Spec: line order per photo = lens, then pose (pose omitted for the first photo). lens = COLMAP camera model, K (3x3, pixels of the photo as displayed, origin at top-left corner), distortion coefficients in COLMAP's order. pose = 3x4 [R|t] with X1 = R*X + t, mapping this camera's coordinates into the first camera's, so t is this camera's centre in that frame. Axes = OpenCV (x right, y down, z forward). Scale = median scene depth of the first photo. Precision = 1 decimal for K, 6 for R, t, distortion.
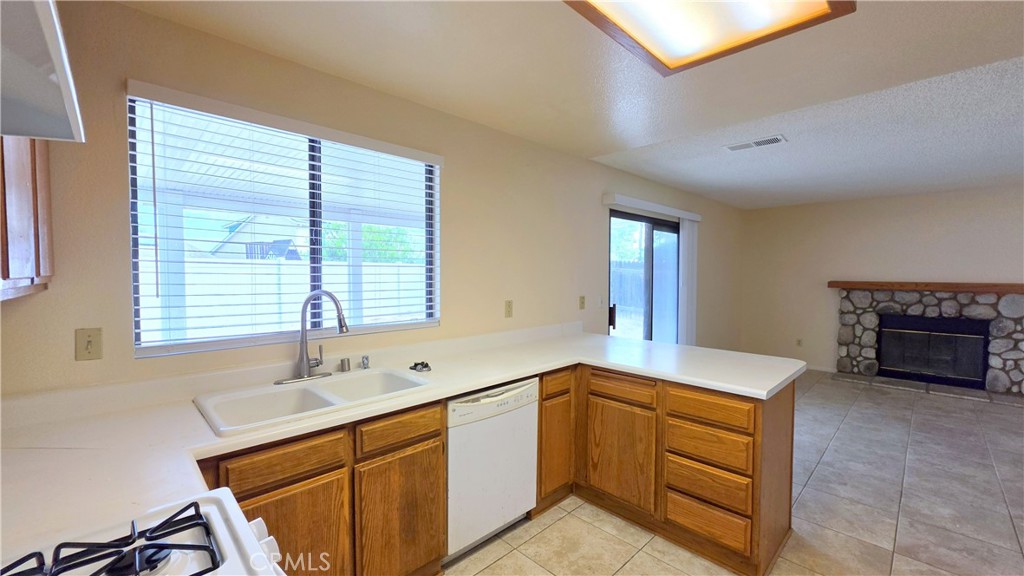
lens RADIAL K [[409.2, 0, 509.0], [0, 409.2, 287.5], [0, 0, 1]] dist [-0.000196, 0.000116]
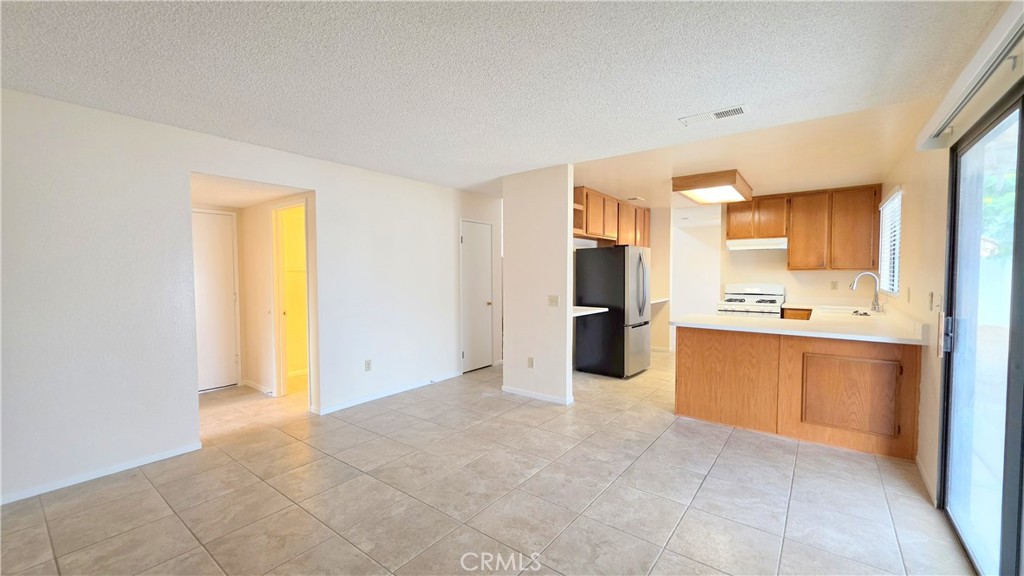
lens RADIAL K [[409.2, 0, 506.7], [0, 409.2, 287.9], [0, 0, 1]] dist [-0.000196, 0.000116]
pose [[-0.990338, 0.007264, -0.138484, 0.724051], [-0.003252, 0.997136, 0.075558, -0.026618], [0.138637, 0.075279, -0.987478, 1.141172]]
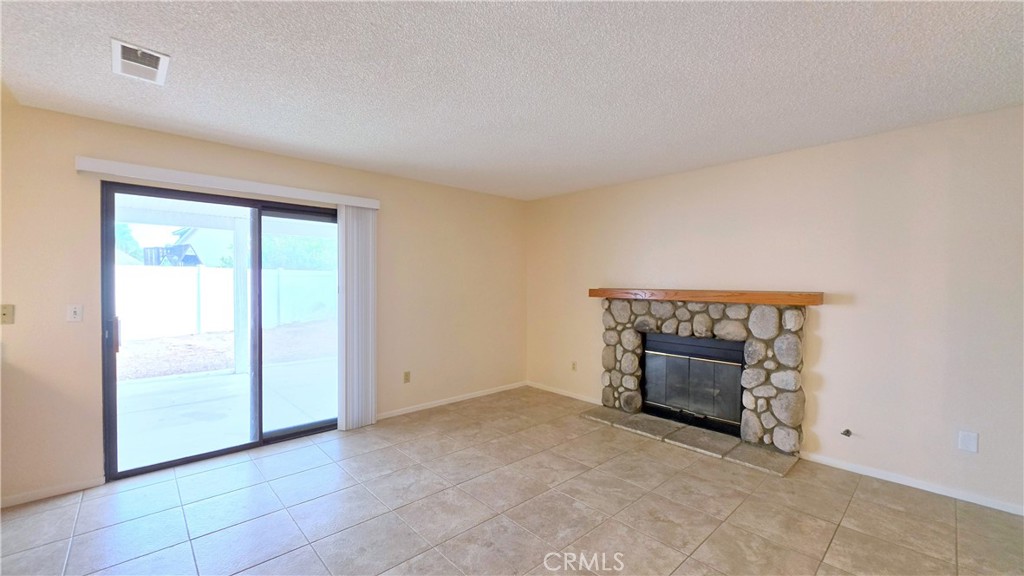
lens RADIAL K [[409.2, 0, 509.6], [0, 409.2, 288.4], [0, 0, 1]] dist [-0.000196, 0.000116]
pose [[0.999637, 0.004980, -0.026491, 0.733721], [-0.005613, 0.999699, -0.023870, 0.004487], [0.026364, 0.024010, 0.999364, 0.245985]]
